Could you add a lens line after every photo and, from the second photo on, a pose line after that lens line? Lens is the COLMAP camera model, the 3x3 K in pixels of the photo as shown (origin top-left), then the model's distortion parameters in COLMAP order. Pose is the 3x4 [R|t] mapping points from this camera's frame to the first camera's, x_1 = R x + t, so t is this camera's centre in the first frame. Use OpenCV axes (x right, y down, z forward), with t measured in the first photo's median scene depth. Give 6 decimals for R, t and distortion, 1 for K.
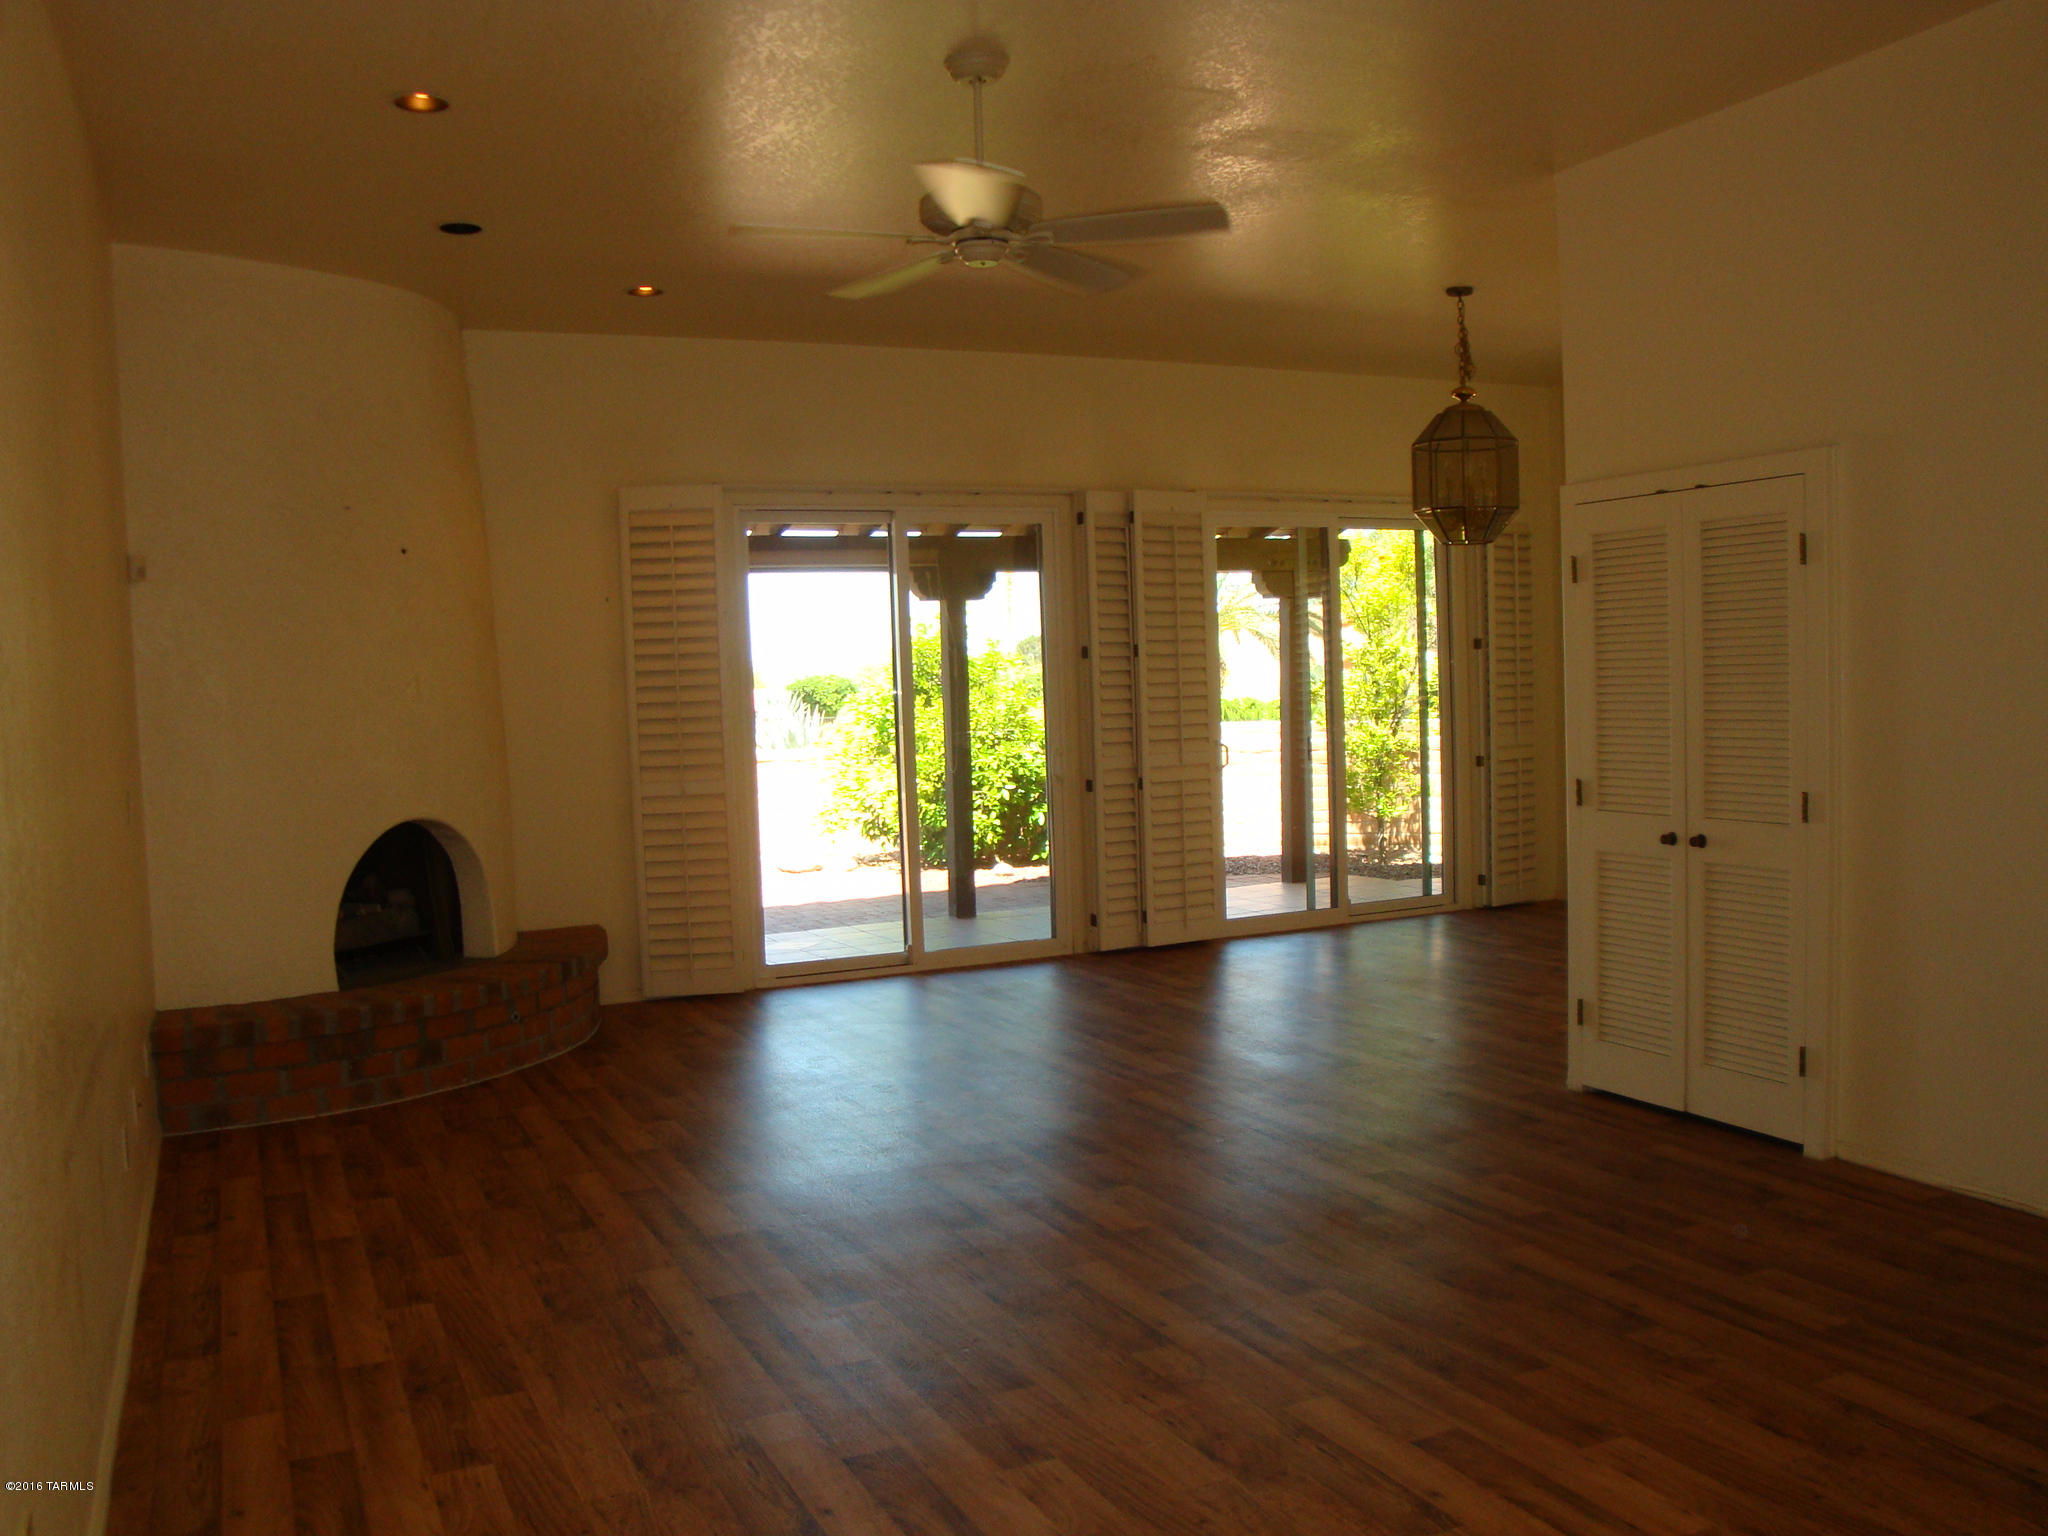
lens RADIAL K [[1712.8, 0, 1033.9], [0, 1712.8, 768.5], [0, 0, 1]] dist [-0.129517, 0.030689]
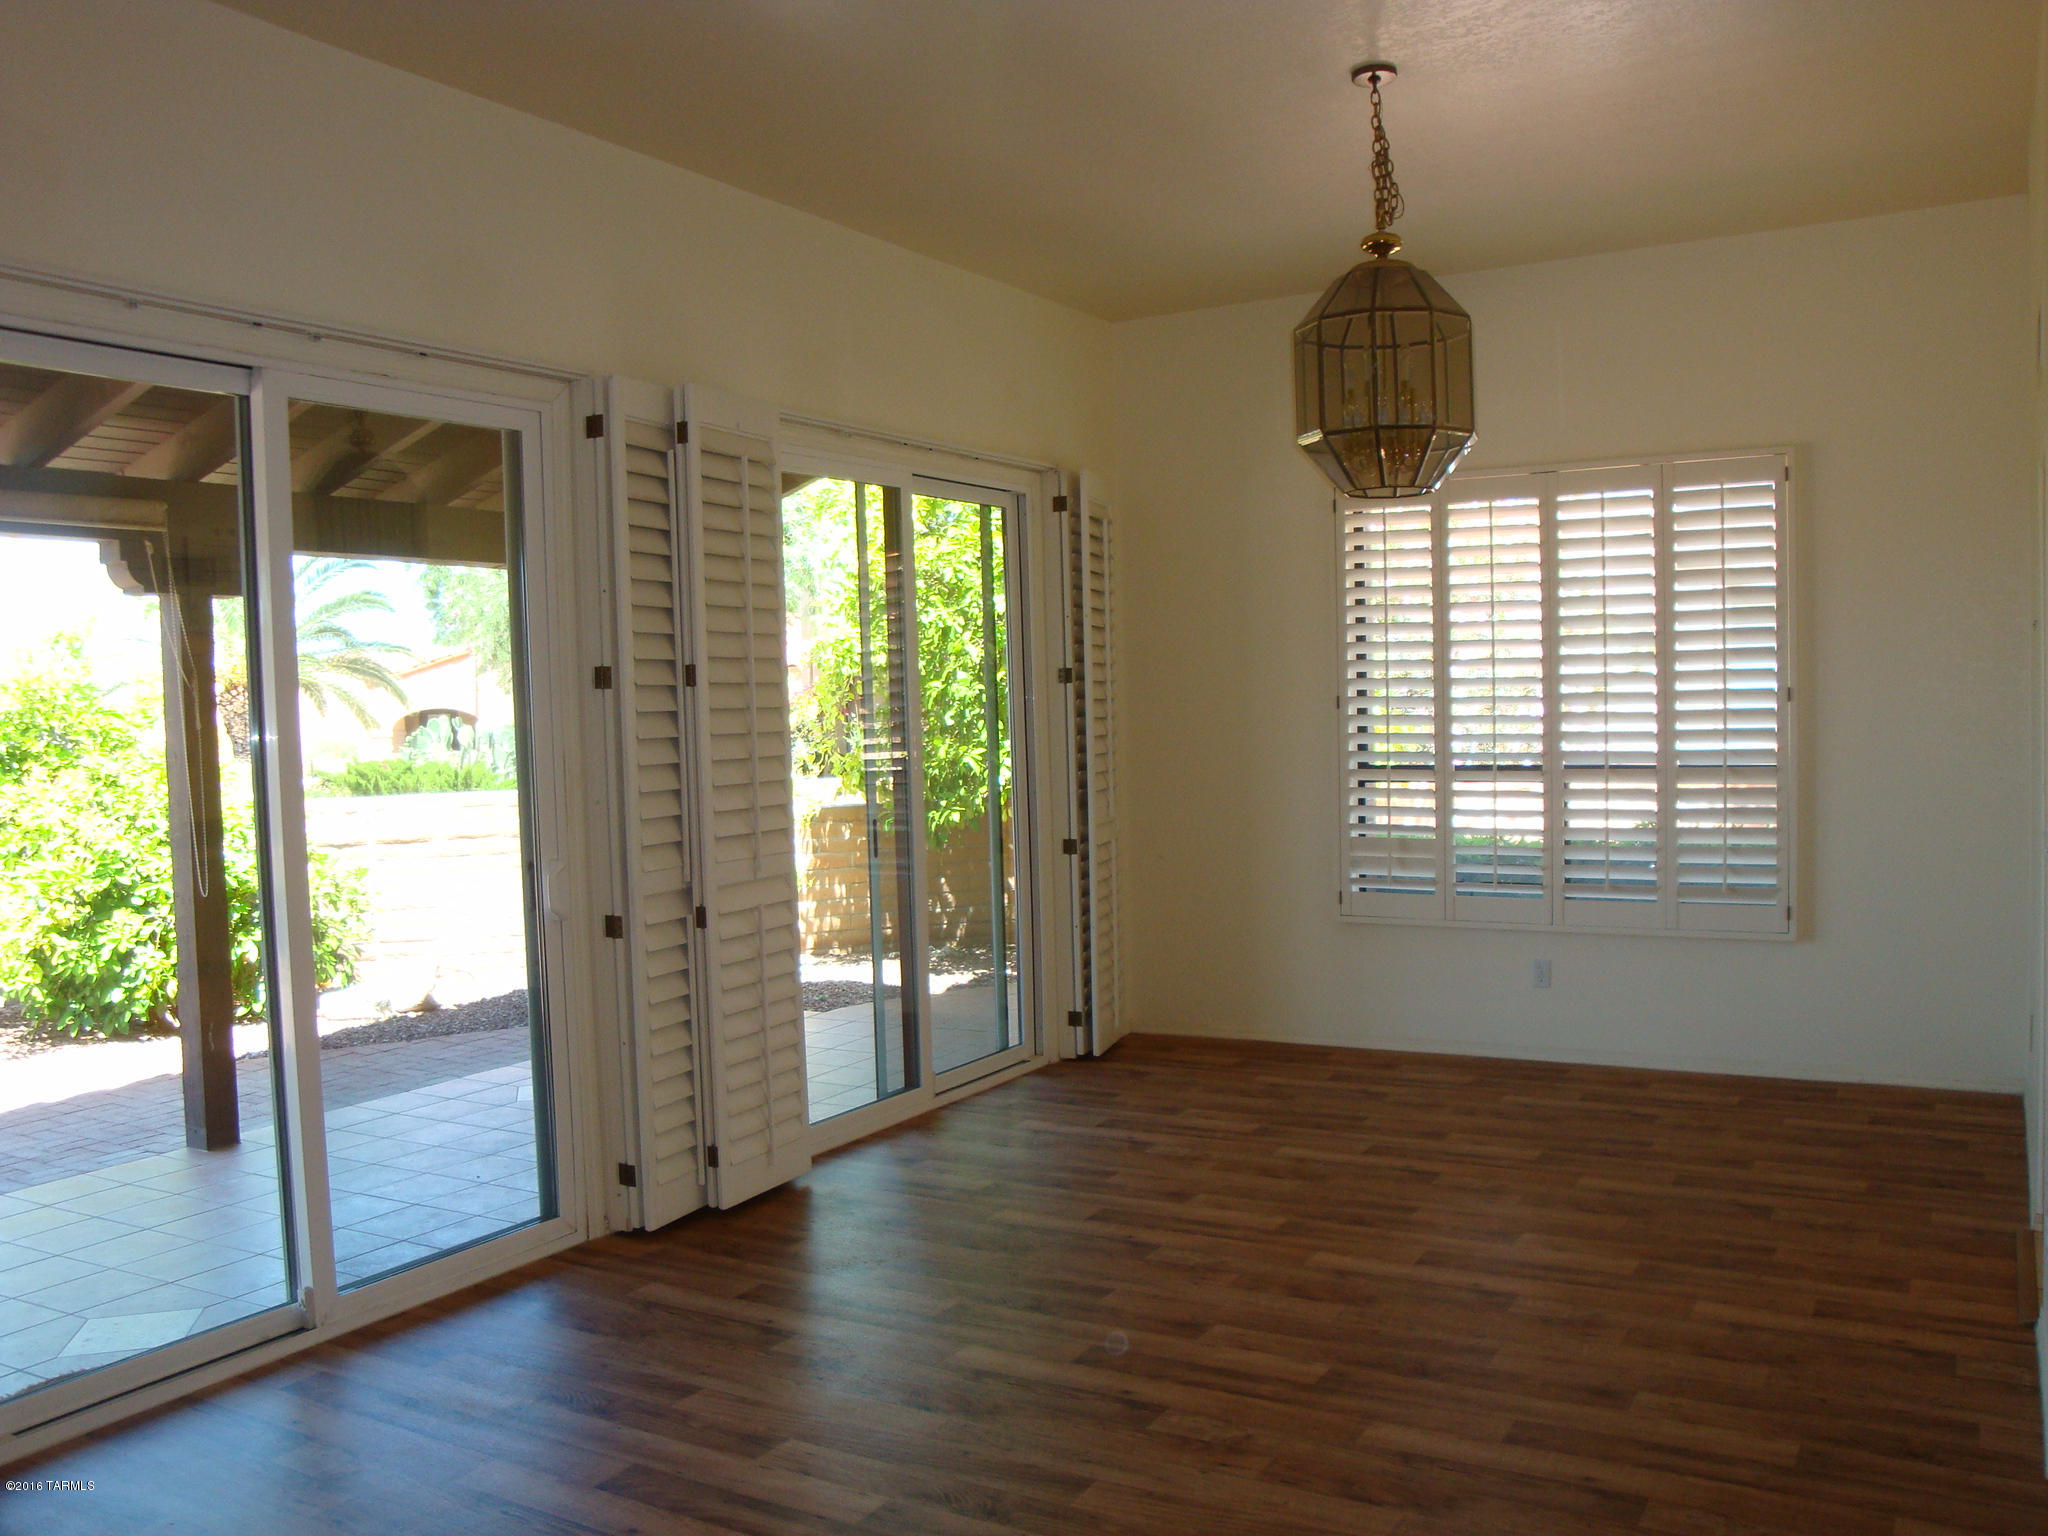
lens RADIAL K [[1712.8, 0, 1009.0], [0, 1712.8, 767.4], [0, 0, 1]] dist [-0.129517, 0.030689]
pose [[0.836136, -0.015108, 0.548314, -0.153420], [0.034068, 0.999121, -0.024420, -0.022598], [-0.547463, 0.039098, 0.835916, 0.485530]]
